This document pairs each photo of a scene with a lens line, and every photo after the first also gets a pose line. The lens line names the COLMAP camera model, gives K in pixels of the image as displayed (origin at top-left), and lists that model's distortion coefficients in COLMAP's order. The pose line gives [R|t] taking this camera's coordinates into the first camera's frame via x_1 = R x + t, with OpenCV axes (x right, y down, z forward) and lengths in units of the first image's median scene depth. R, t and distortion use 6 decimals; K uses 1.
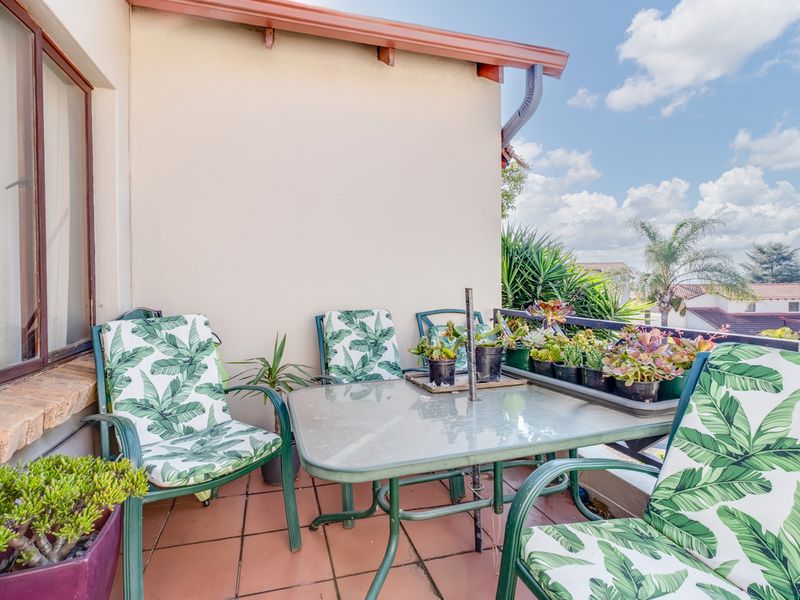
lens RADIAL K [[395.4, 0, 381.0], [0, 395.4, 289.3], [0, 0, 1]] dist [0.003412, -0.000003]
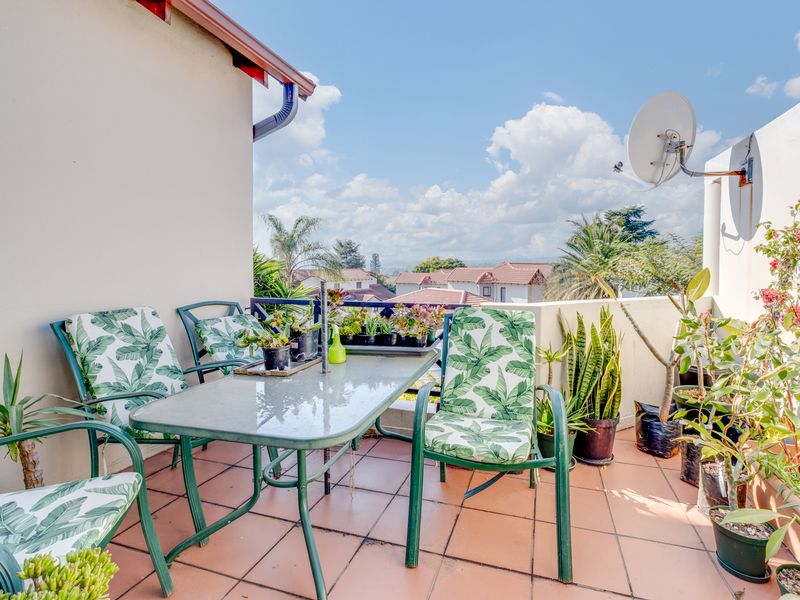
lens RADIAL K [[458.6, 0, 390.1], [0, 458.6, 281.2], [0, 0, 1]] dist [0.006672, 0.001097]
pose [[0.523439, -0.026736, 0.851644, -0.558297], [0.006595, 0.999605, 0.027327, -0.026292], [-0.852038, -0.008687, 0.523408, 0.056976]]
